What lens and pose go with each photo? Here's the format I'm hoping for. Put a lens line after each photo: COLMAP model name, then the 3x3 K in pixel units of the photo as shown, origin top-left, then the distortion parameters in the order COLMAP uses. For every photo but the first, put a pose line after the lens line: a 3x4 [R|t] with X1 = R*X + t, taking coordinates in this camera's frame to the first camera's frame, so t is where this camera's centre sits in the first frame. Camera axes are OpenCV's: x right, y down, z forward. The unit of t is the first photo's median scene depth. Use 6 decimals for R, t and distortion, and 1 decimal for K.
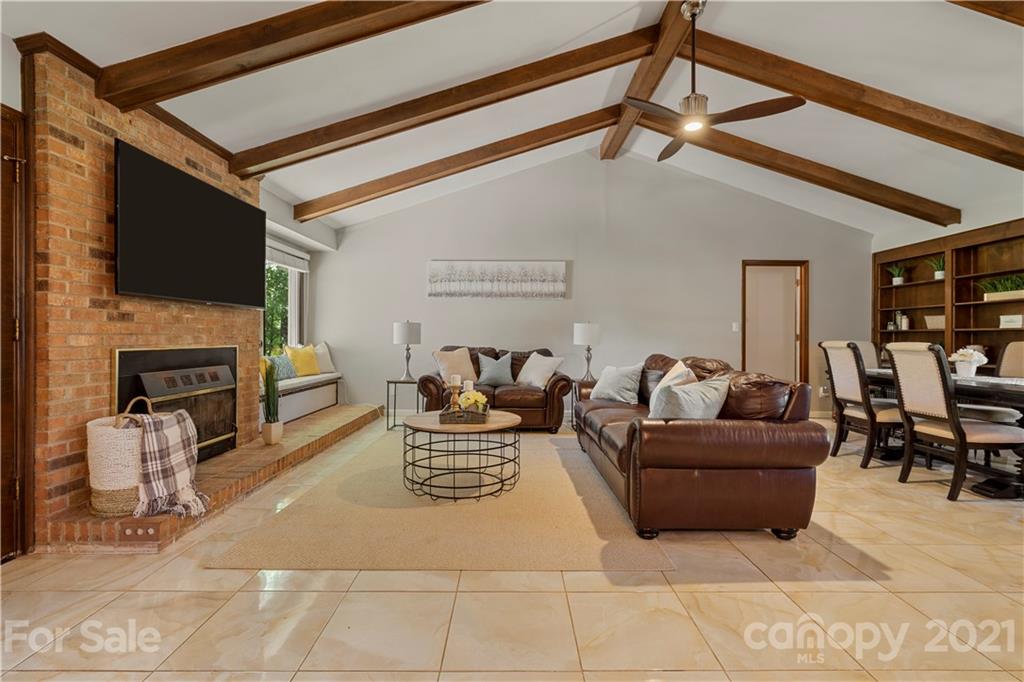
lens RADIAL K [[467.0, 0, 511.1], [0, 467.0, 336.8], [0, 0, 1]] dist [-0.003365, 0.000454]
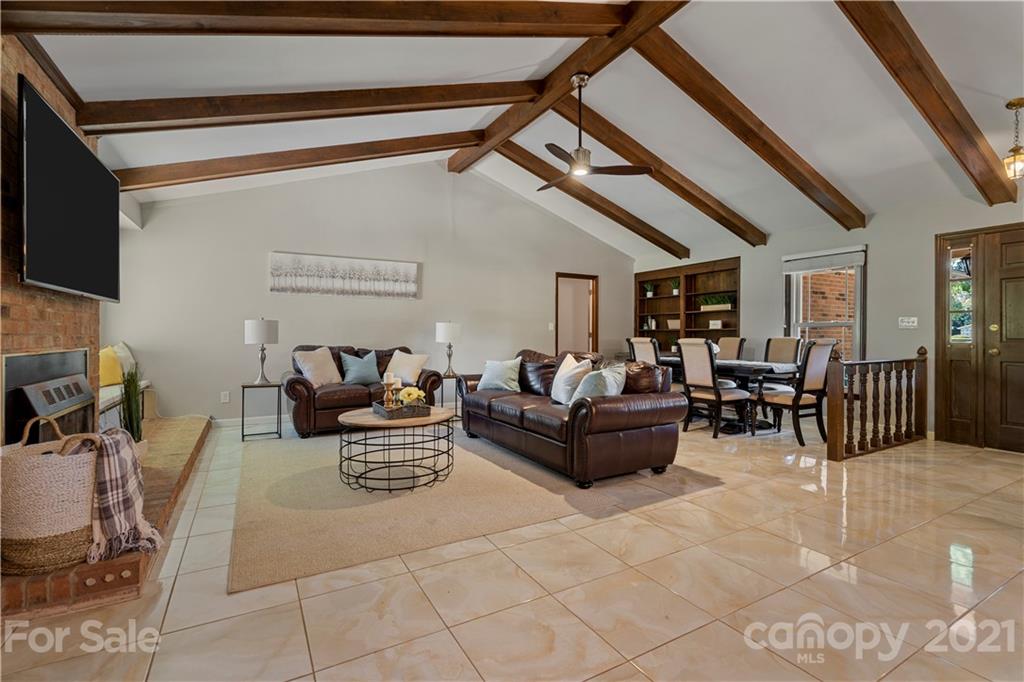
lens RADIAL K [[467.0, 0, 511.1], [0, 467.0, 336.8], [0, 0, 1]] dist [-0.003365, 0.000454]
pose [[0.871181, -0.005004, 0.490937, -0.359143], [0.002358, 0.999979, 0.006009, -0.003260], [-0.490956, -0.004078, 0.871175, -0.030810]]
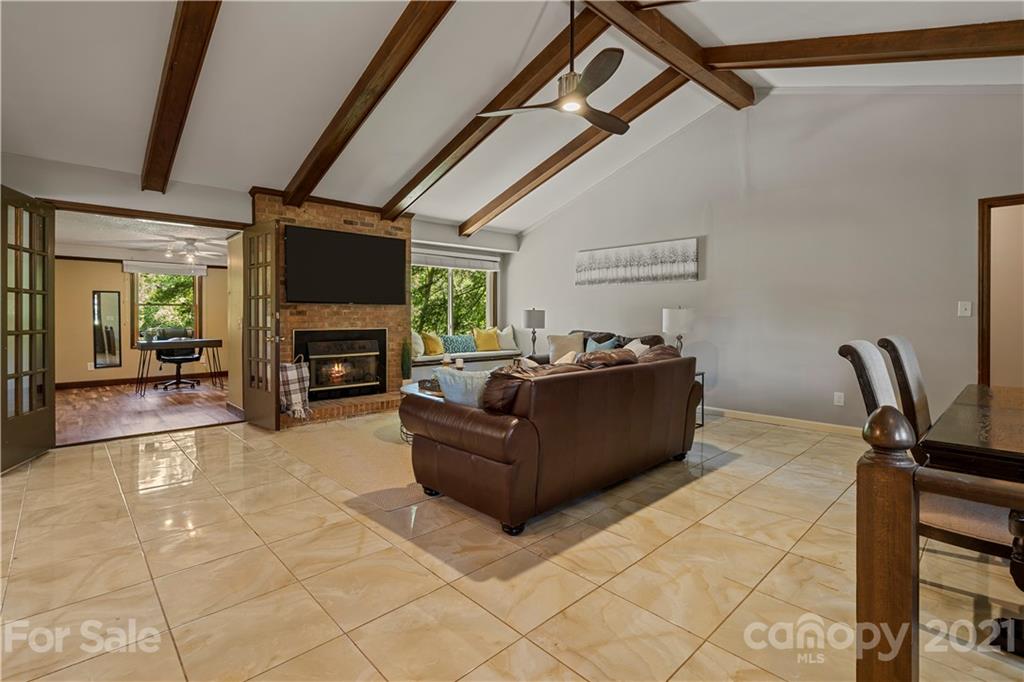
lens RADIAL K [[473.4, 0, 511.1], [0, 473.4, 318.0], [0, 0, 1]] dist [-0.001805, 0.000228]
pose [[0.686425, 0.000691, -0.727200, 0.885464], [0.000969, 0.999998, 0.001865, -0.018310], [0.727200, -0.001985, 0.686423, 0.208061]]
